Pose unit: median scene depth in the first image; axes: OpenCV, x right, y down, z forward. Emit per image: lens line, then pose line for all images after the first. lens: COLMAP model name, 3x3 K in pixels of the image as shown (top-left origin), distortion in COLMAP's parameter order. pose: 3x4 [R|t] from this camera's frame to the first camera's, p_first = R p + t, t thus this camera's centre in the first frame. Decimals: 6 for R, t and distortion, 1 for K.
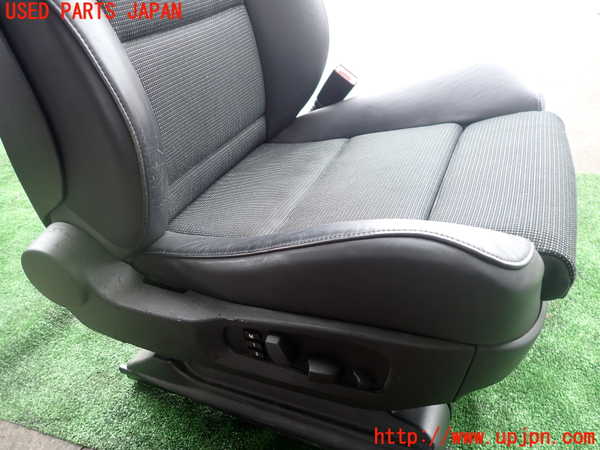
lens RADIAL K [[451.1, 0, 296.1], [0, 451.1, 227.9], [0, 0, 1]] dist [0.008604, -0.005071]
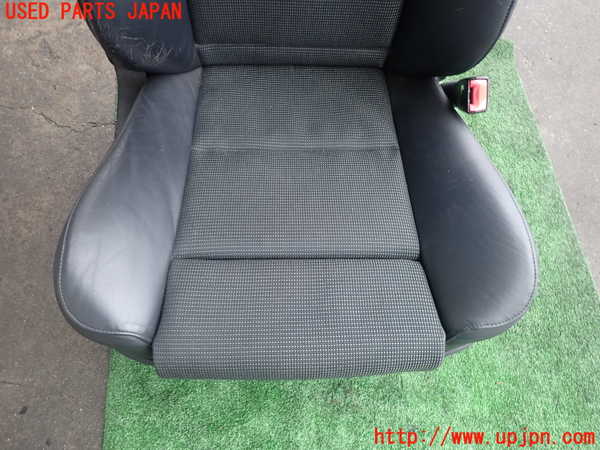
lens RADIAL K [[451.1, 0, 296.1], [0, 451.1, 227.9], [0, 0, 1]] dist [0.008604, -0.005071]
pose [[0.428120, 0.875256, -0.225036, 0.411587], [-0.571875, 0.455193, 0.682465, -0.691705], [0.699766, -0.163484, 0.695414, 0.266502]]
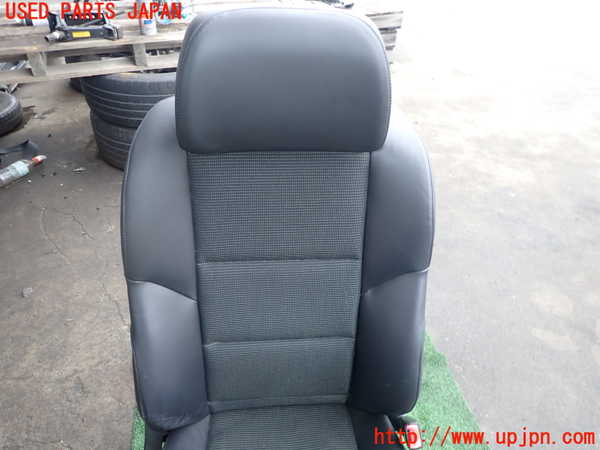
lens RADIAL K [[451.1, 0, 296.1], [0, 451.1, 227.9], [0, 0, 1]] dist [0.008604, -0.005071]
pose [[0.492592, 0.626249, -0.604289, 0.367465], [-0.554567, 0.761017, 0.336612, -1.090313], [0.670678, 0.169306, 0.722168, -0.035100]]
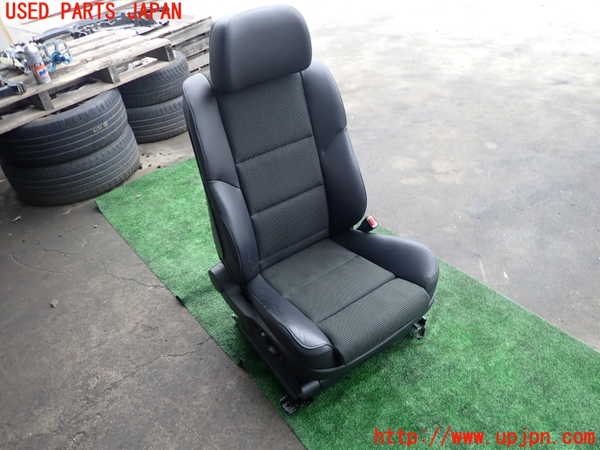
lens RADIAL K [[451.1, 0, 296.1], [0, 451.1, 227.9], [0, 0, 1]] dist [0.008604, -0.005071]
pose [[0.851652, 0.335932, -0.402292, 0.733847], [-0.282516, 0.940761, 0.187491, -0.694081], [0.441445, -0.046023, 0.896107, -1.036517]]
